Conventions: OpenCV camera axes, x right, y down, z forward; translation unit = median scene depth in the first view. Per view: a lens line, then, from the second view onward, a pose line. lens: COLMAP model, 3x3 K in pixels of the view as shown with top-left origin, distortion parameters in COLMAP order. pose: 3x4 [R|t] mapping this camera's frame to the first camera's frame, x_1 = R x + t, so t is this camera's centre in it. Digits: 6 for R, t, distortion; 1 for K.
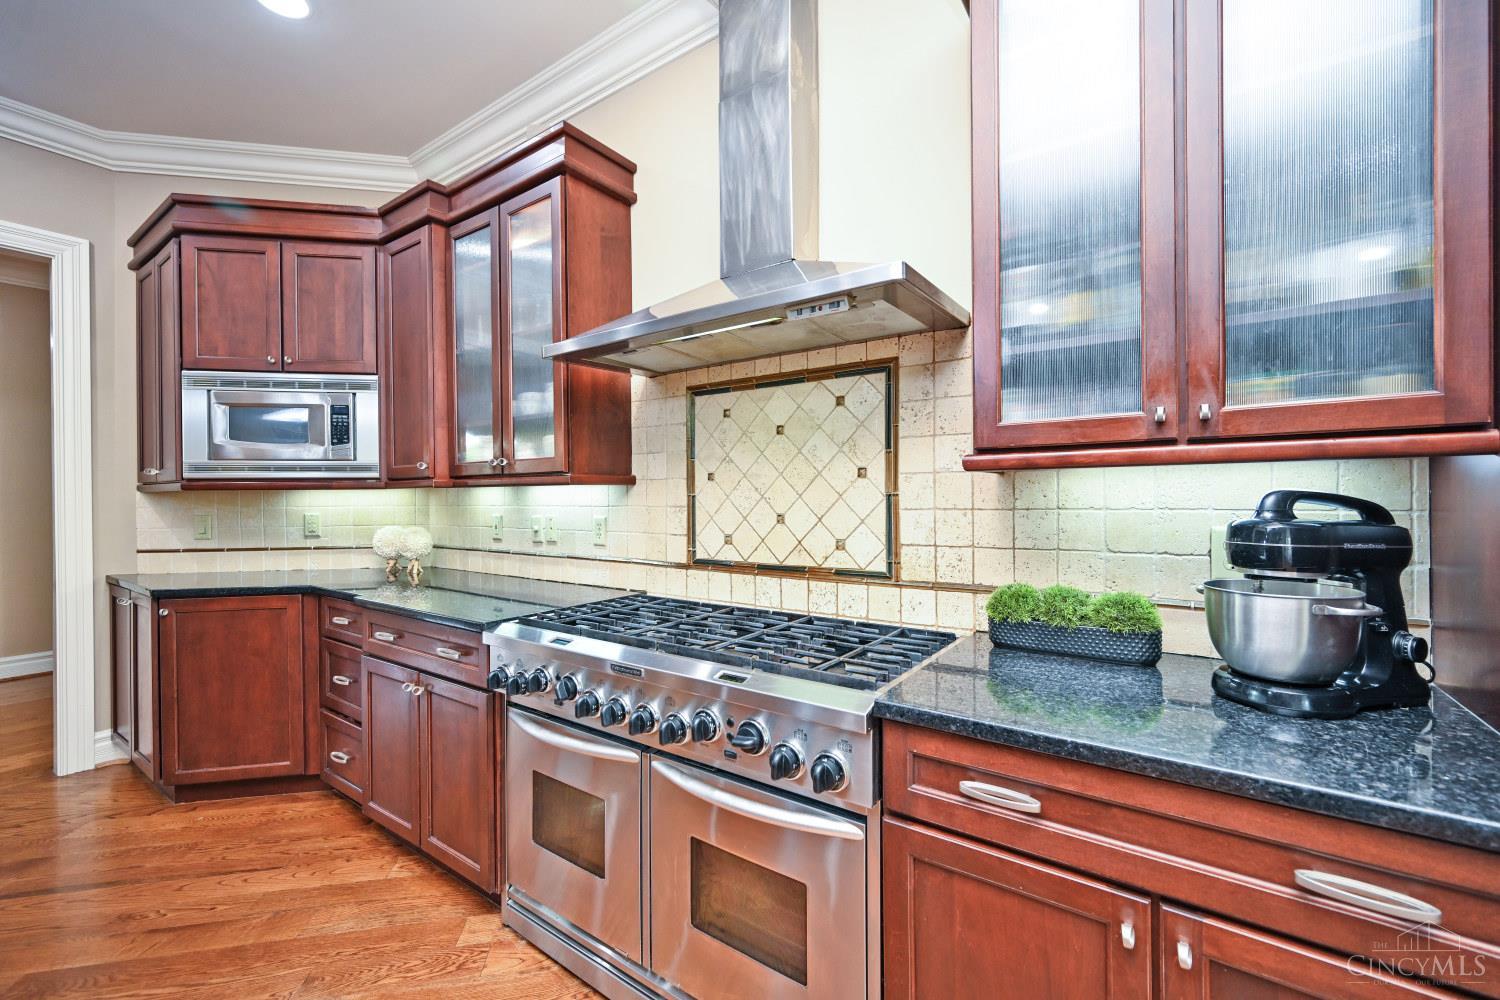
lens RADIAL K [[603.7, 0, 753.9], [0, 603.7, 496.9], [0, 0, 1]] dist [-0.000630, -0.000115]
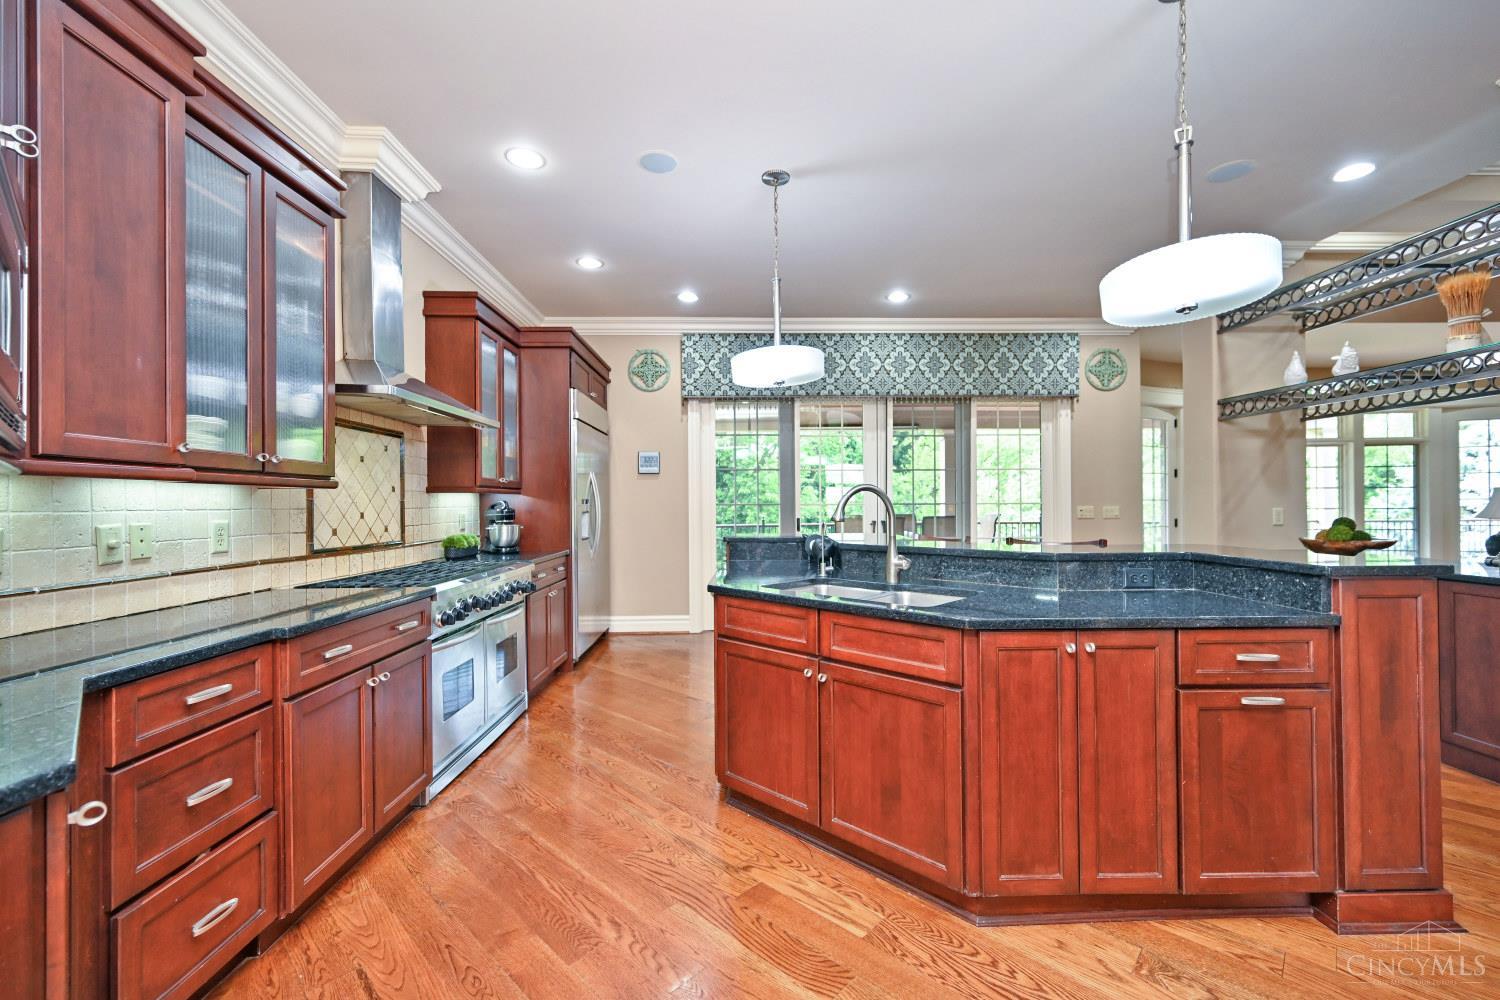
lens RADIAL K [[623.1, 0, 754.5], [0, 623.1, 503.5], [0, 0, 1]] dist [-0.000328, -0.000011]
pose [[-0.591483, 0.014142, 0.806193, -1.726707], [0.014427, 0.999872, -0.006954, 0.027986], [-0.806188, 0.007518, -0.591612, 1.050622]]
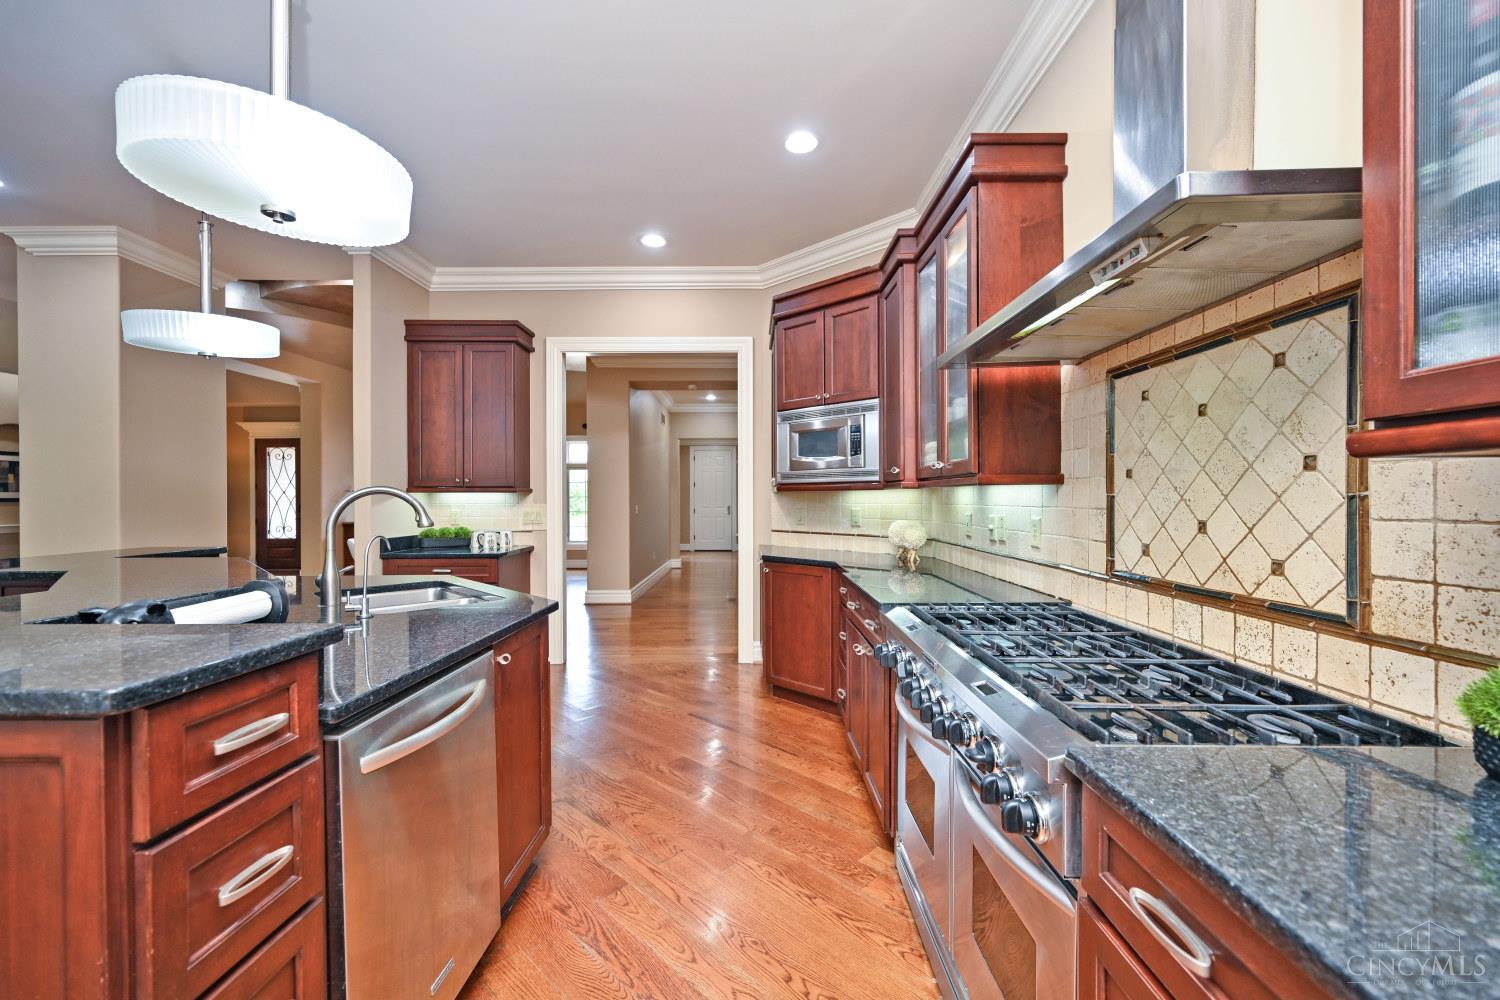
lens RADIAL K [[606.3, 0, 750.0], [0, 606.3, 500.0], [0, 0, 1]] dist [0.002510, 0.000141]
pose [[0.571088, 0.009943, -0.820829, 0.319856], [-0.006011, 0.999950, 0.007930, -0.000564], [0.820867, 0.000406, 0.571120, 0.090209]]
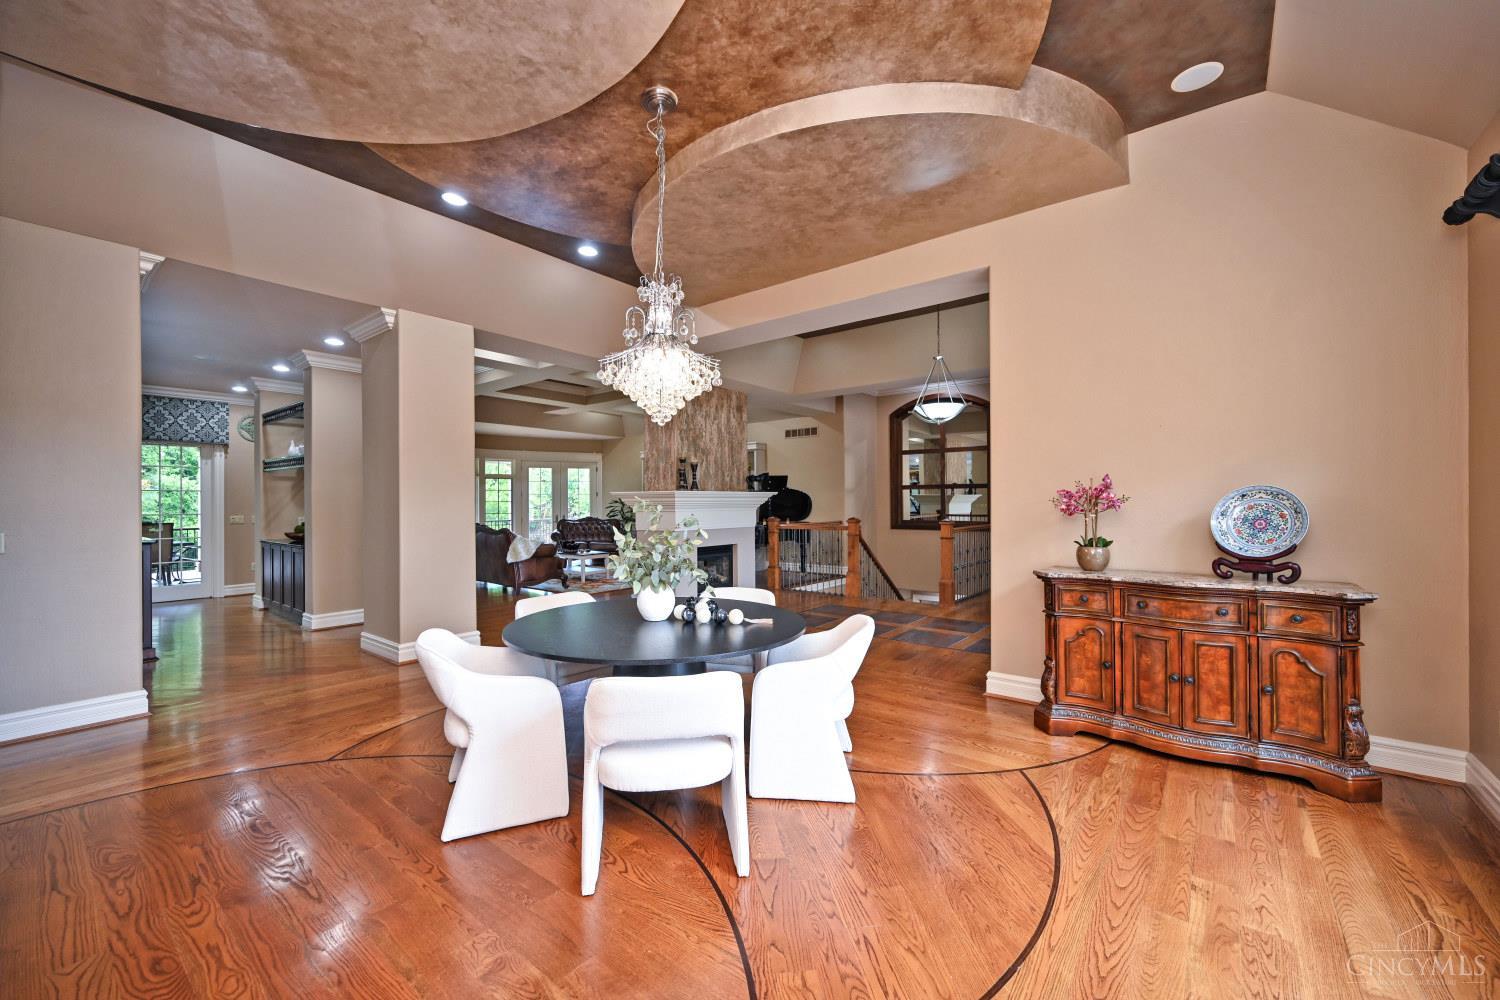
lens RADIAL K [[589.6, 0, 750.0], [0, 589.6, 500.0], [0, 0, 1]] dist [0.001760, 0.000159]
pose [[-0.997653, 0.014202, 0.066988, -4.258710], [0.014035, 0.999897, -0.002967, -0.004801], [-0.067024, -0.002020, -0.997749, 2.071778]]
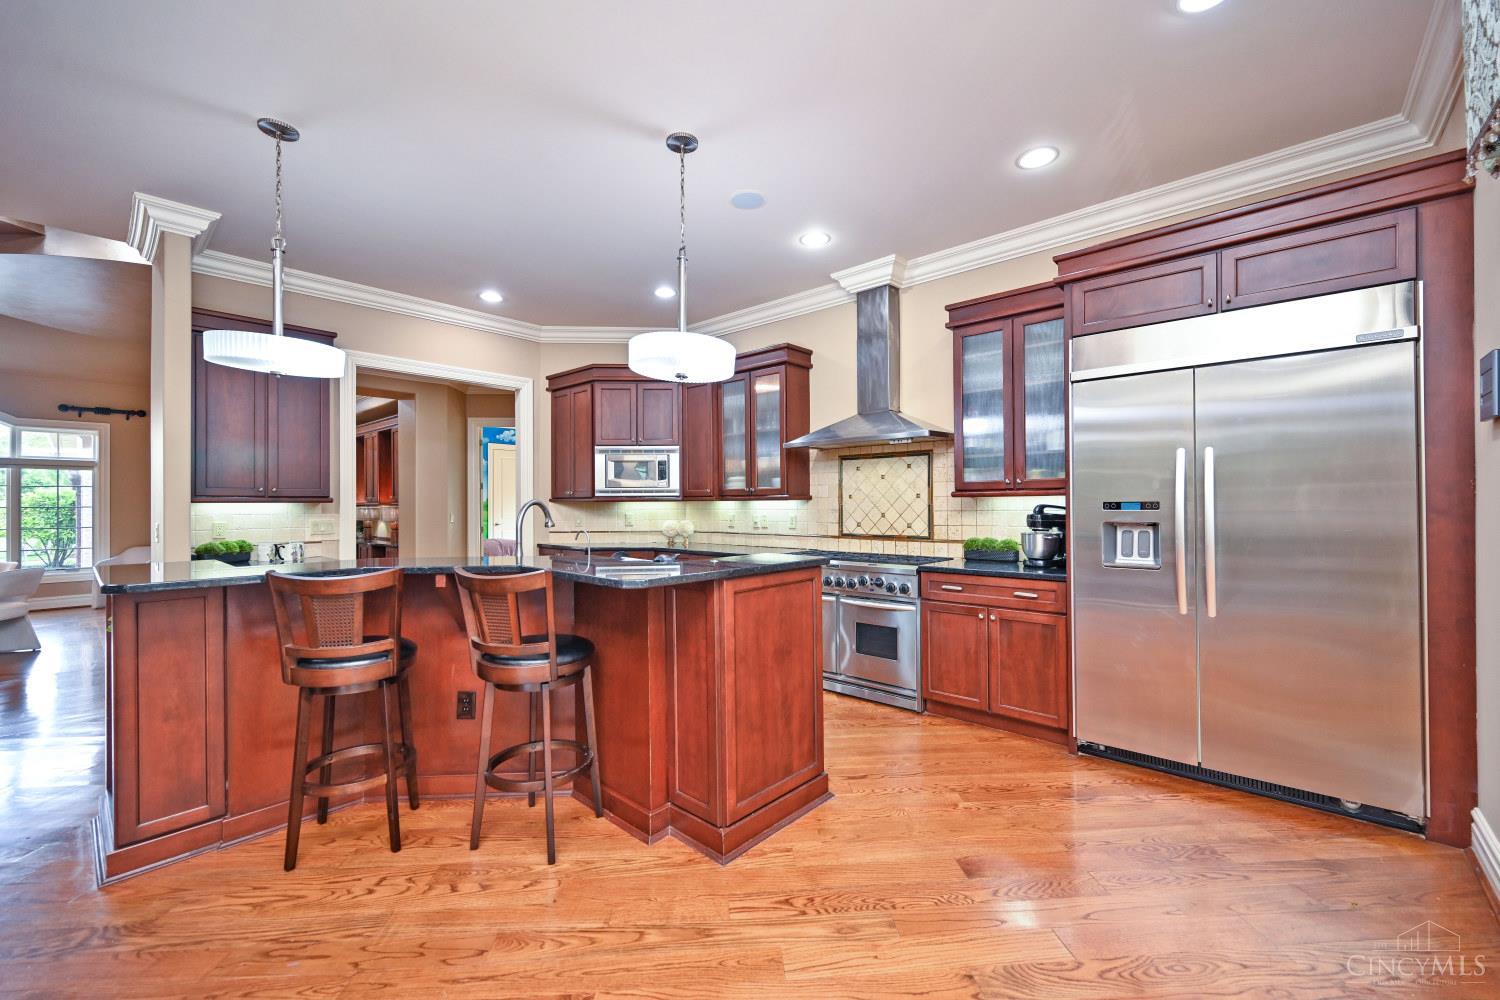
lens RADIAL K [[606.3, 0, 750.0], [0, 606.3, 500.0], [0, 0, 1]] dist [0.002510, 0.000141]
pose [[0.992048, 0.000758, -0.125855, -0.158619], [-0.001515, 0.999981, -0.005922, -0.006971], [0.125848, 0.006066, 0.992031, -1.285970]]
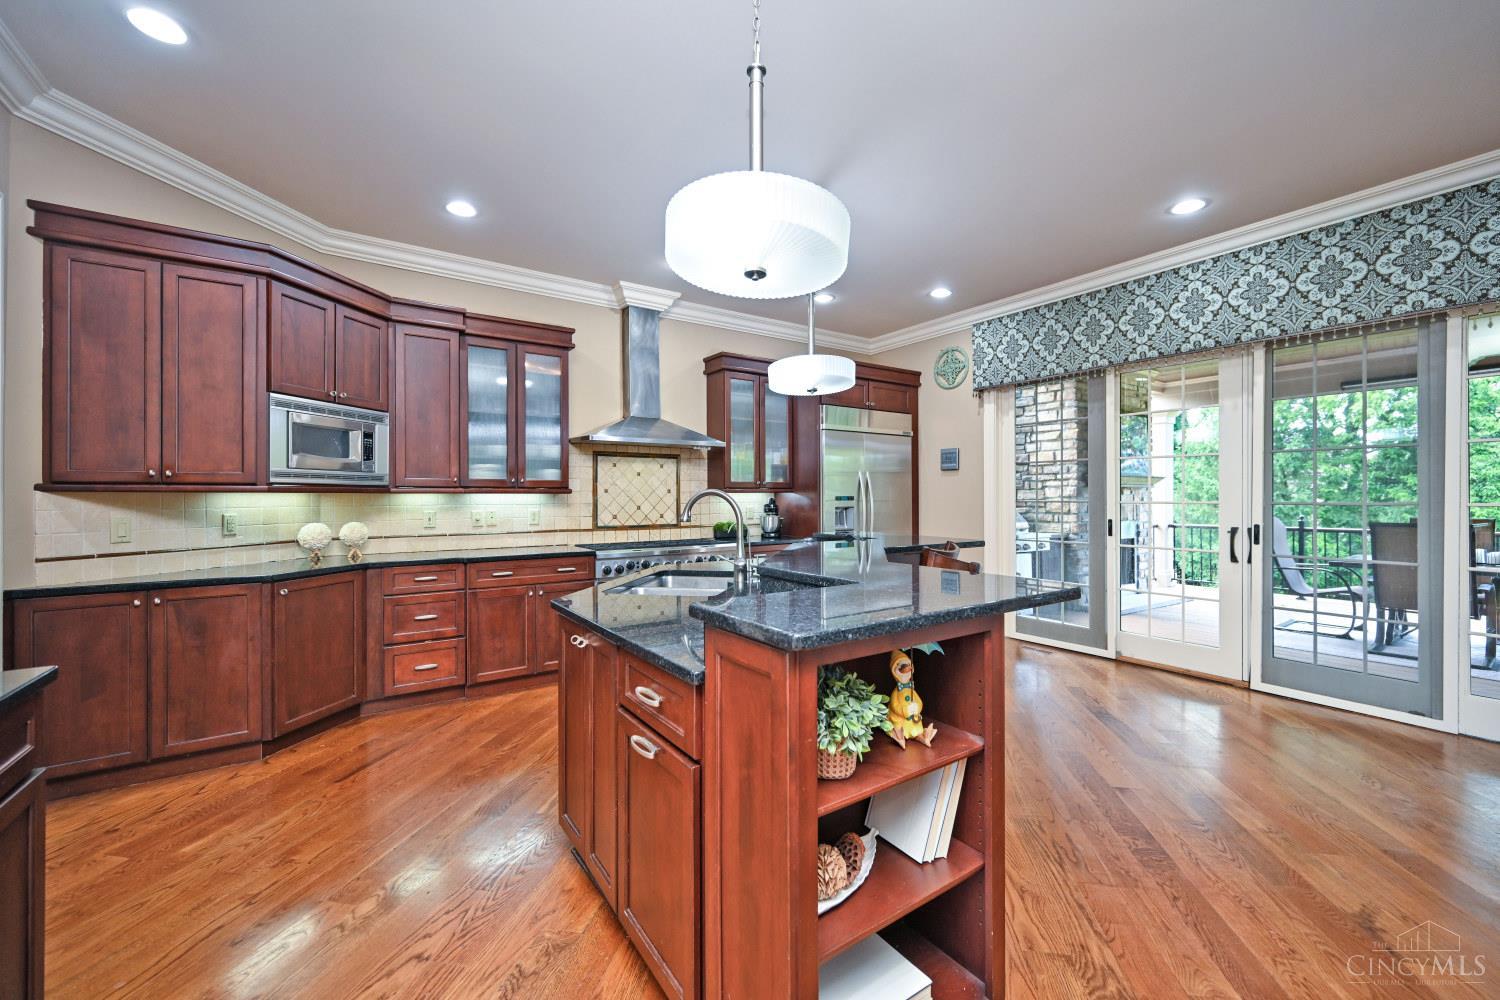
lens RADIAL K [[596.4, 0, 752.2], [0, 596.4, 496.6], [0, 0, 1]] dist [0.000387, -0.000060]
pose [[0.360756, 0.008057, 0.932626, -2.057582], [0.002320, 0.999952, -0.009536, 0.012639], [-0.932658, 0.005604, 0.360719, -0.382329]]
